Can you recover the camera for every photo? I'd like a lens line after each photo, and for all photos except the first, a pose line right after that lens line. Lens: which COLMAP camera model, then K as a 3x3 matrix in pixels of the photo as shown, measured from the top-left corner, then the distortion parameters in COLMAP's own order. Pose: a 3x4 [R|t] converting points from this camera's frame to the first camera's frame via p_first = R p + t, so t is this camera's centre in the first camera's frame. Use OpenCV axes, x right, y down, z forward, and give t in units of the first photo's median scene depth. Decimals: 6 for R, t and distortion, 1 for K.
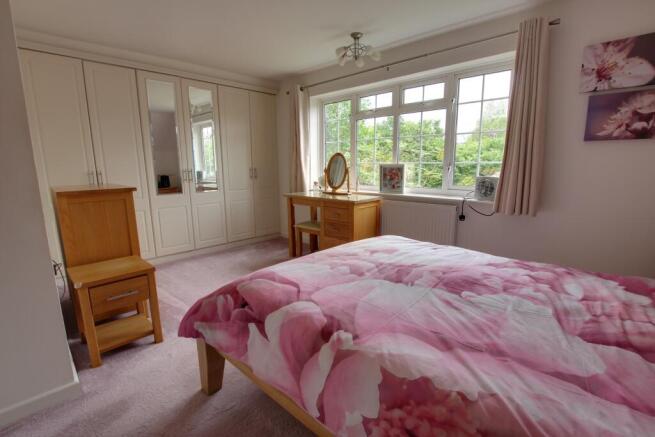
lens RADIAL K [[304.0, 0, 325.5], [0, 304.0, 218.5], [0, 0, 1]] dist [-0.032630, 0.003619]
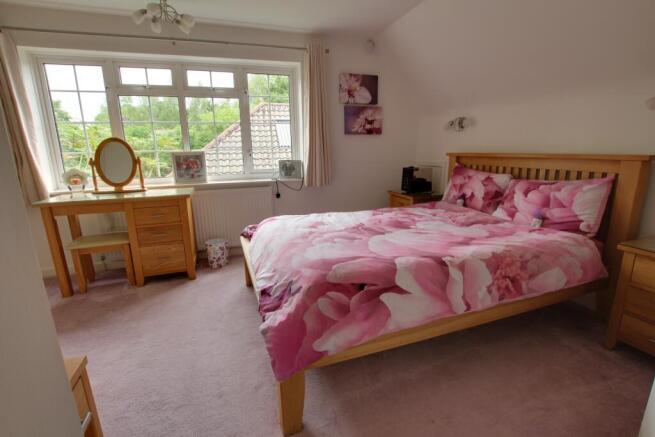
lens RADIAL K [[304.0, 0, 329.1], [0, 304.0, 219.2], [0, 0, 1]] dist [-0.032630, 0.003619]
pose [[0.458028, -0.196196, 0.867016, -0.671801], [0.166685, 0.976995, 0.133027, -0.050382], [-0.873170, 0.083589, 0.480194, 0.347045]]
